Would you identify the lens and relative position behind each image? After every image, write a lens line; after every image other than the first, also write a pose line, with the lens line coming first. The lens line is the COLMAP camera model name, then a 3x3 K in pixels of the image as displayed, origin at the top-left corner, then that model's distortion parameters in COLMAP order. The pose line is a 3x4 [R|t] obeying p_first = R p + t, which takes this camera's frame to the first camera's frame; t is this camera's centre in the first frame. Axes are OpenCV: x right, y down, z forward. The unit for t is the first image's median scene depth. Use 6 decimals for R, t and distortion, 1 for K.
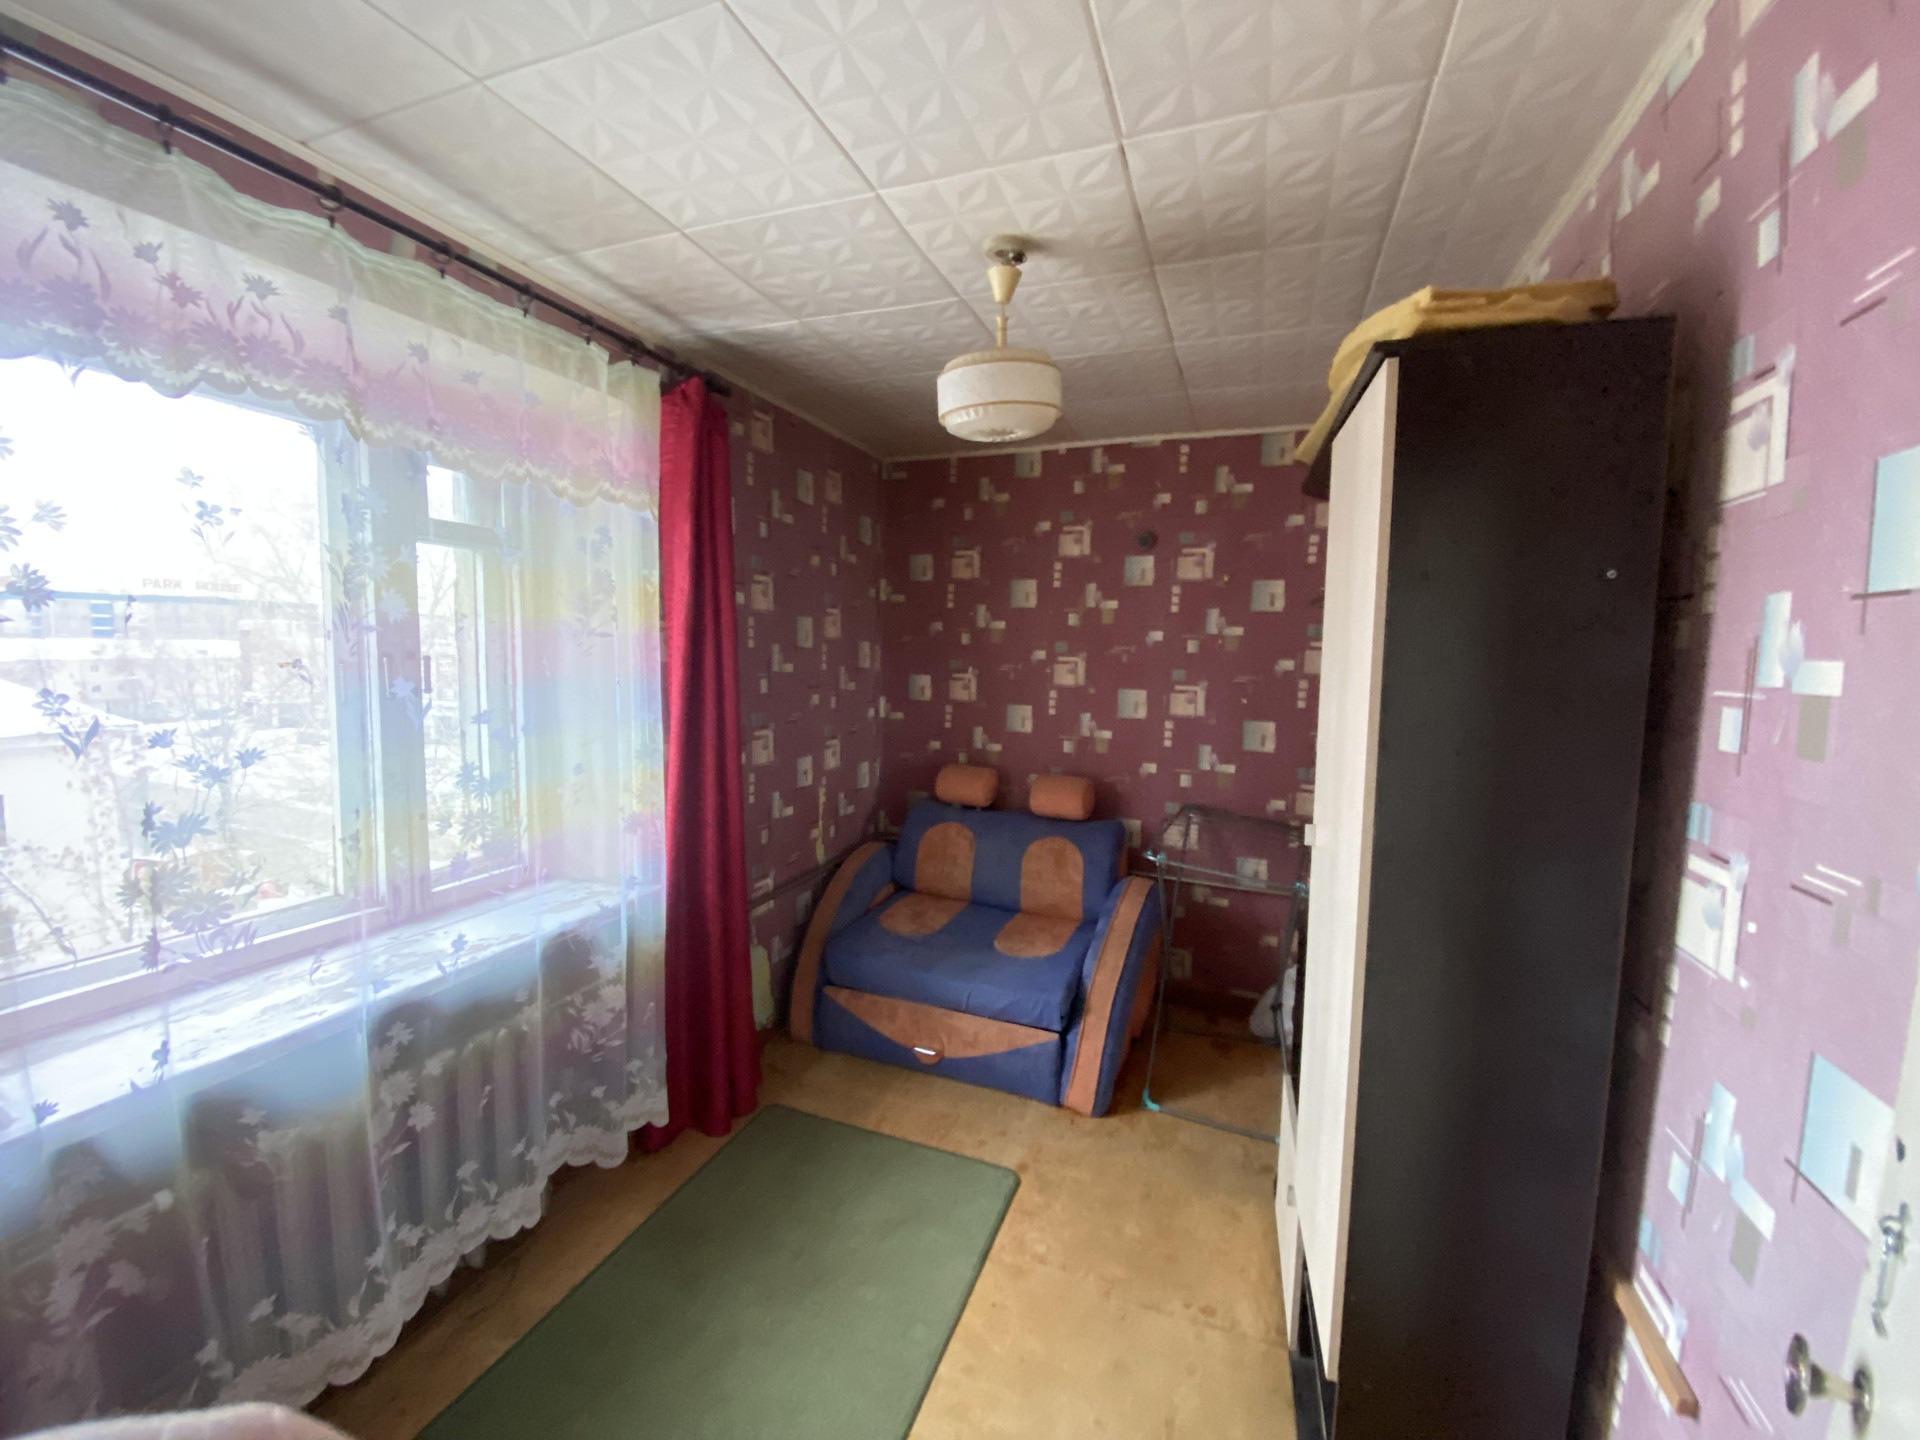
lens RADIAL K [[764.5, 0, 957.0], [0, 764.5, 702.8], [0, 0, 1]] dist [-0.000118, -0.012225]
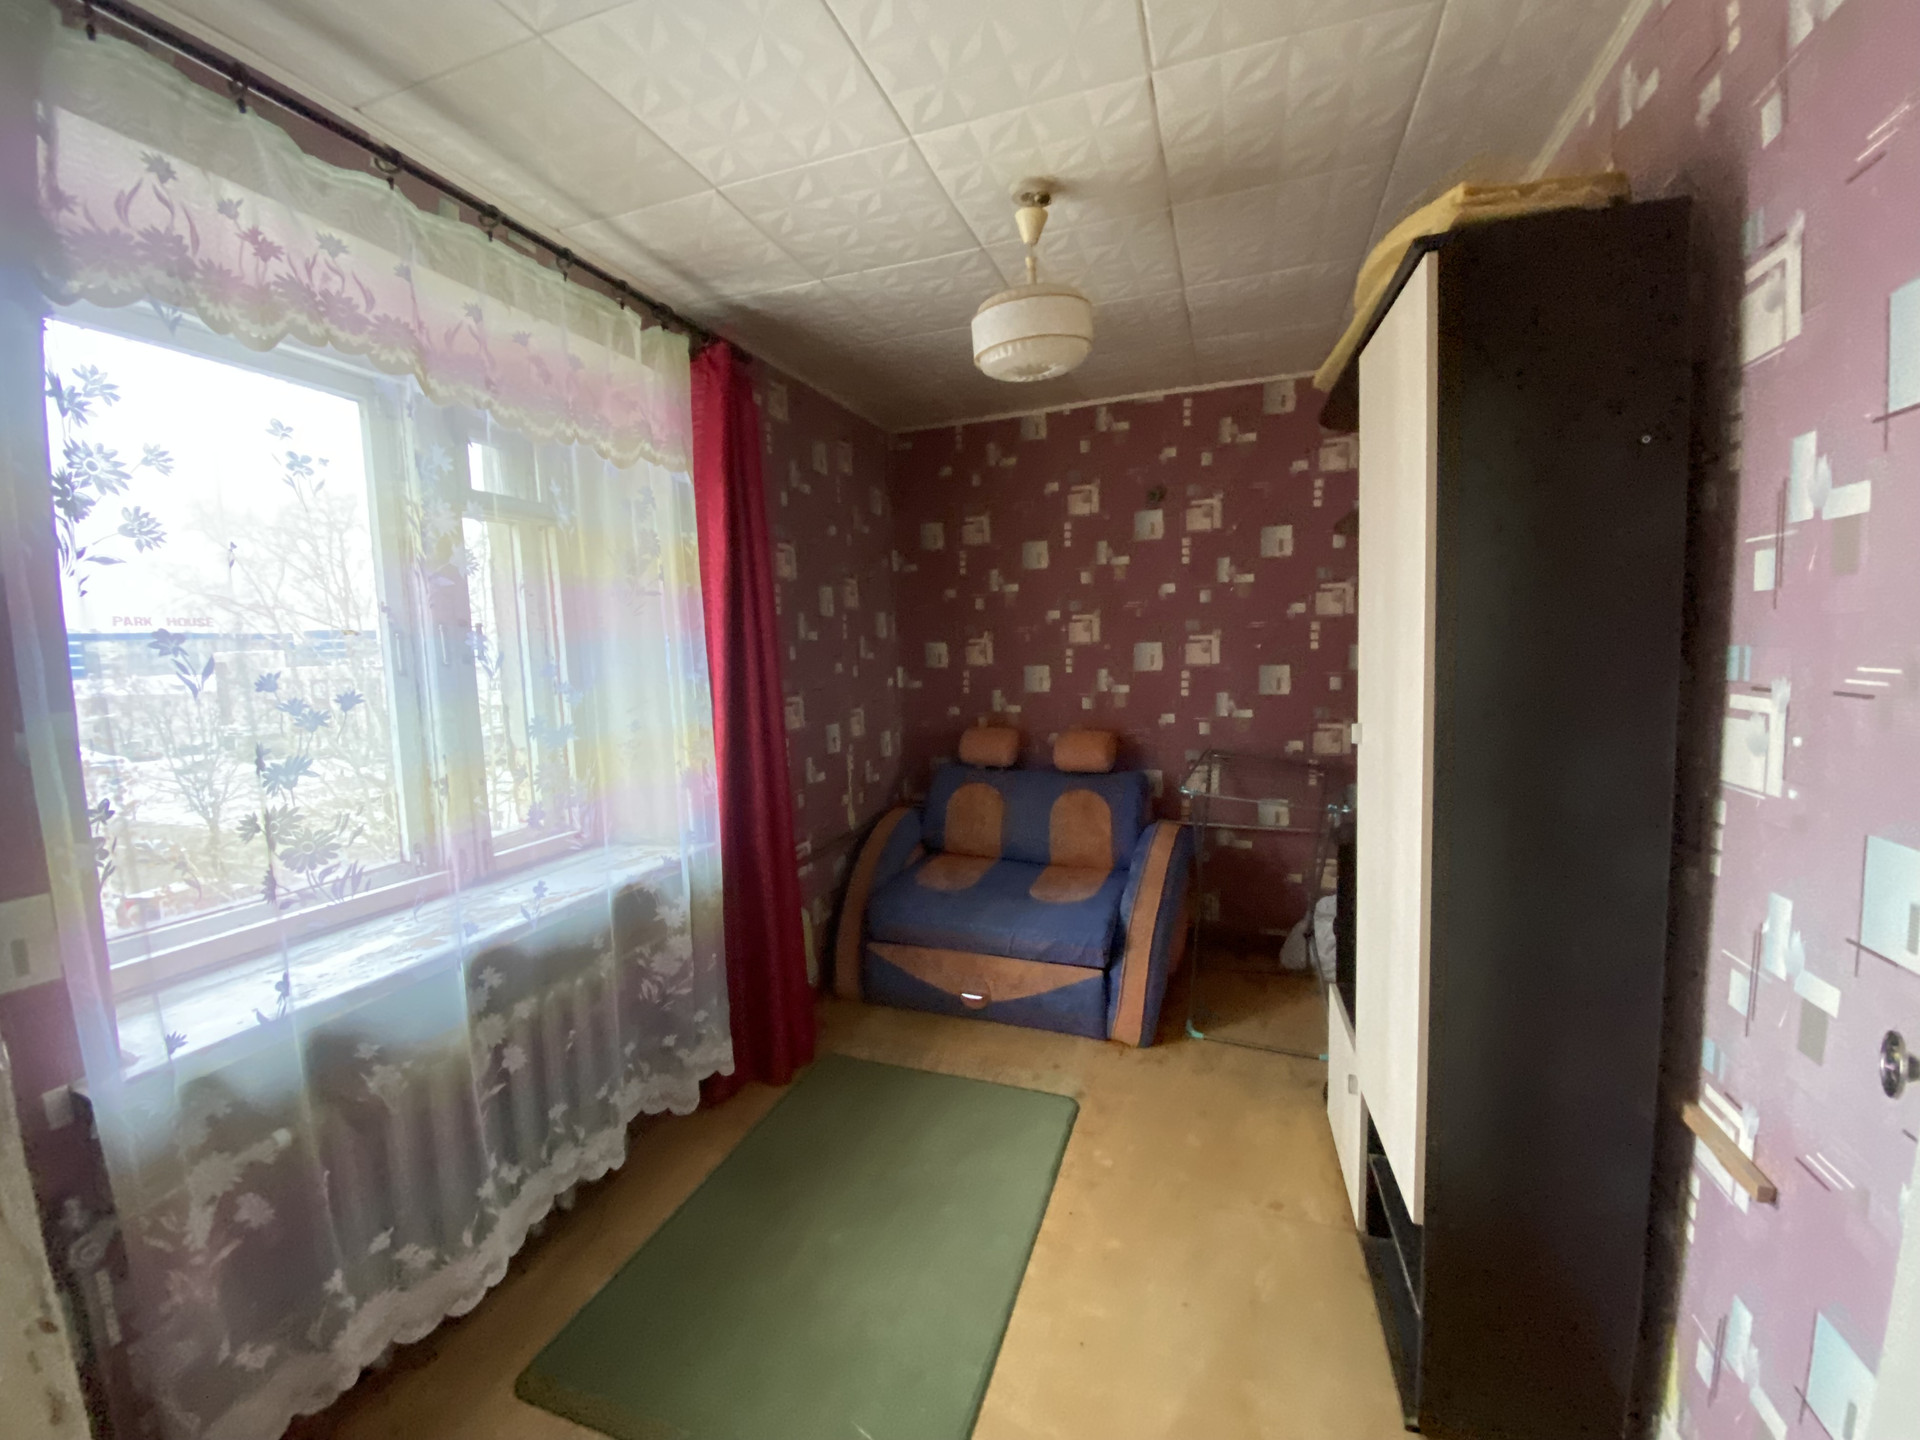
lens RADIAL K [[764.5, 0, 957.0], [0, 764.5, 702.8], [0, 0, 1]] dist [-0.000118, -0.012225]
pose [[0.998401, -0.054648, 0.014475, -0.096188], [0.054541, 0.998482, 0.007694, 0.089923], [-0.014873, -0.006892, 0.999866, -0.040463]]
